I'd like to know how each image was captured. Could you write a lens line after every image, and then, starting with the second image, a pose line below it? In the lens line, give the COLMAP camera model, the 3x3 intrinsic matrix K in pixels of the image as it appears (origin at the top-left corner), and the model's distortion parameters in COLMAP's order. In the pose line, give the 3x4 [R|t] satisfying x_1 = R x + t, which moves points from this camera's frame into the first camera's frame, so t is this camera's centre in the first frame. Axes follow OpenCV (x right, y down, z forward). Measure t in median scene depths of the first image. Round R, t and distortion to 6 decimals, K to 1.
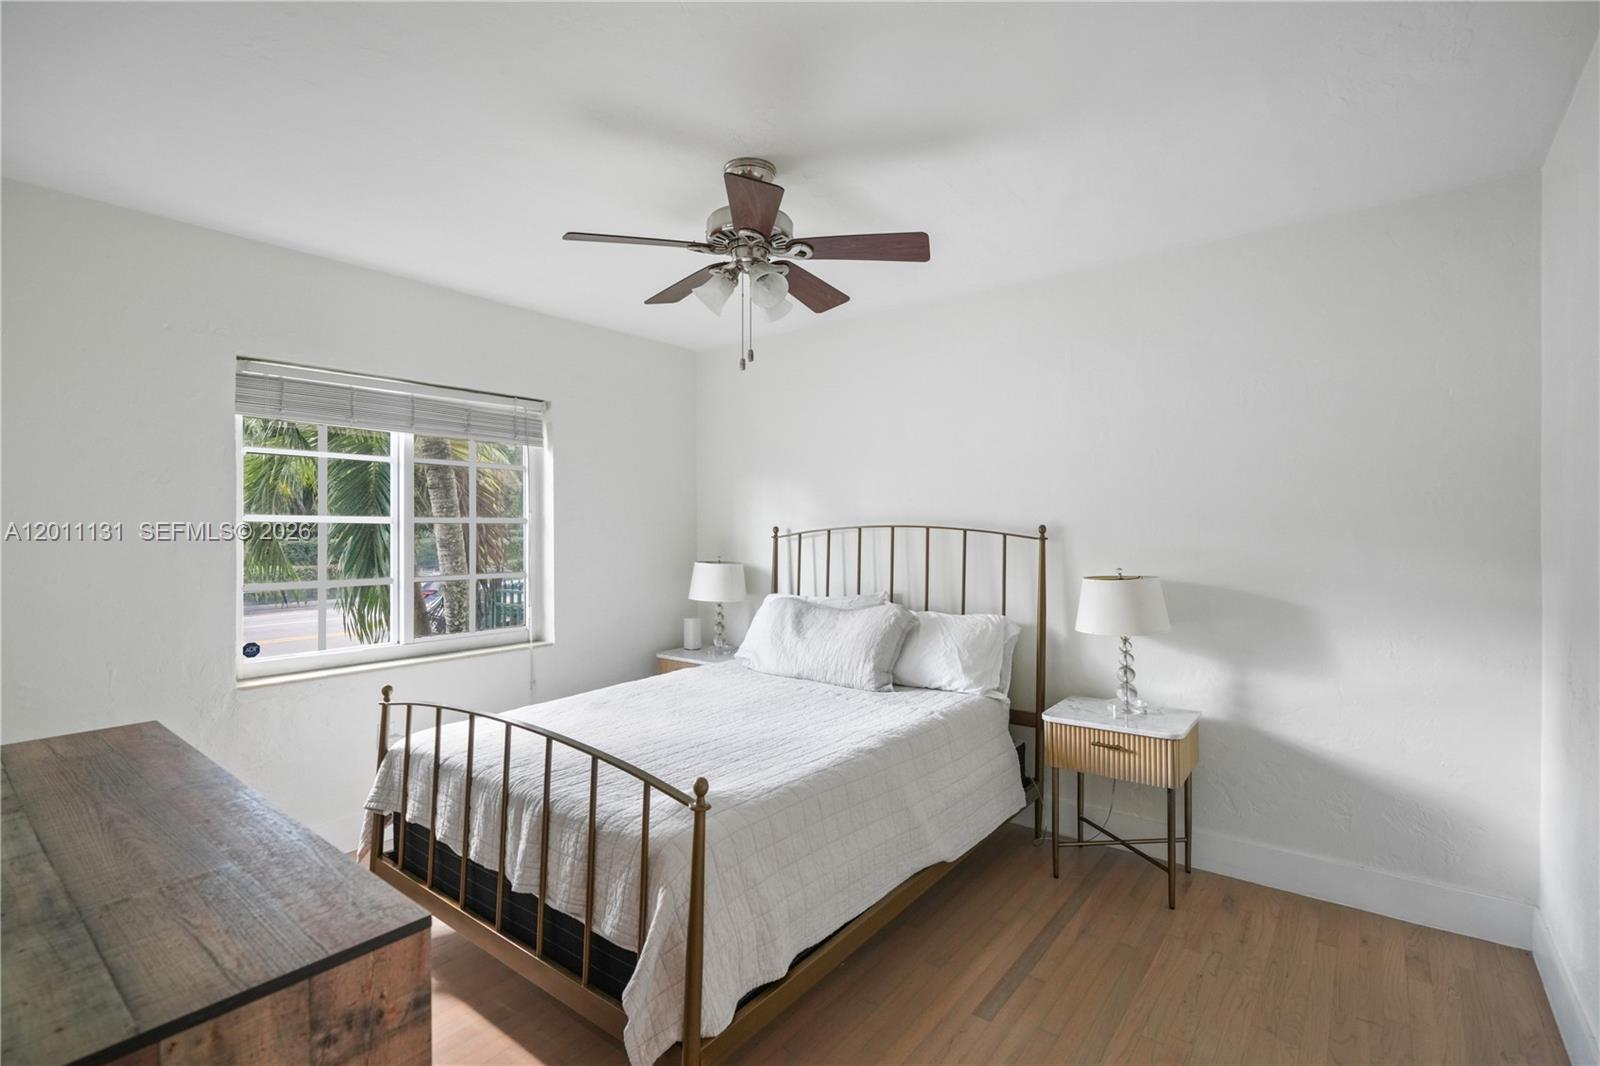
lens RADIAL K [[721.7, 0, 813.8], [0, 721.7, 520.3], [0, 0, 1]] dist [0.001096, 0.000291]
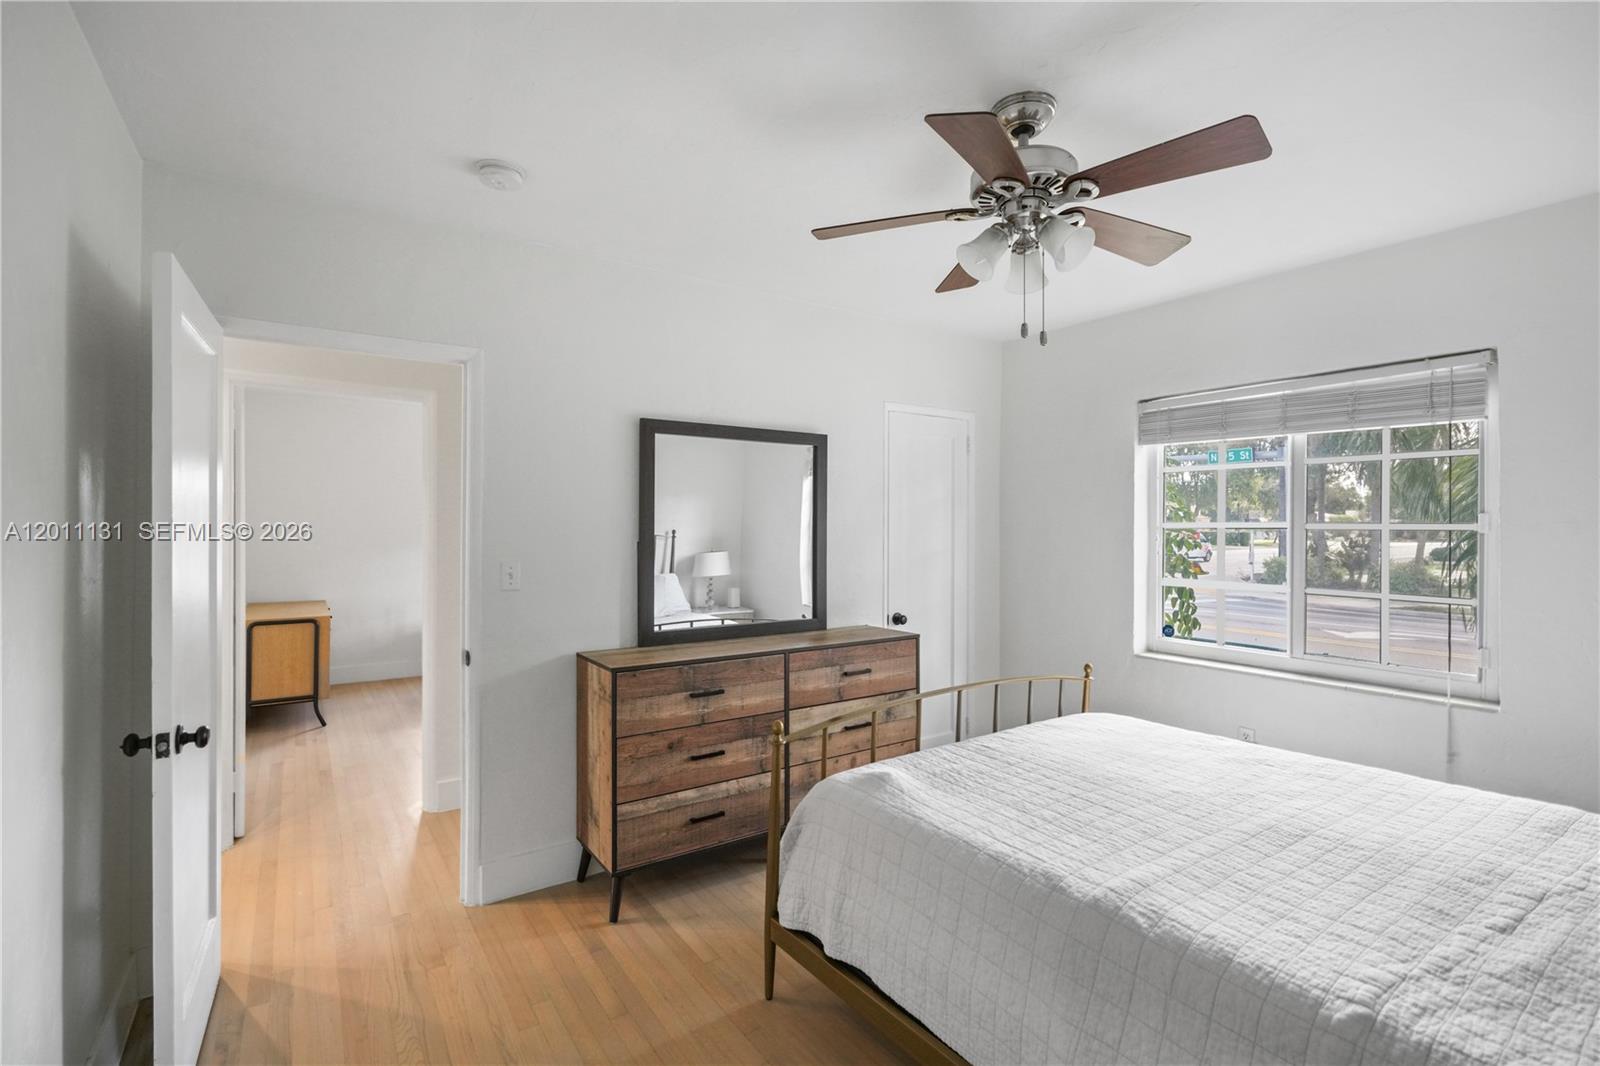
lens RADIAL K [[729.6, 0, 804.8], [0, 729.6, 534.9], [0, 0, 1]] dist [-0.008873, -0.000371]
pose [[-0.291507, 0.012215, -0.956491, 0.671841], [0.007103, 0.999919, 0.010605, -0.004604], [0.956542, -0.003703, -0.291570, 0.858537]]
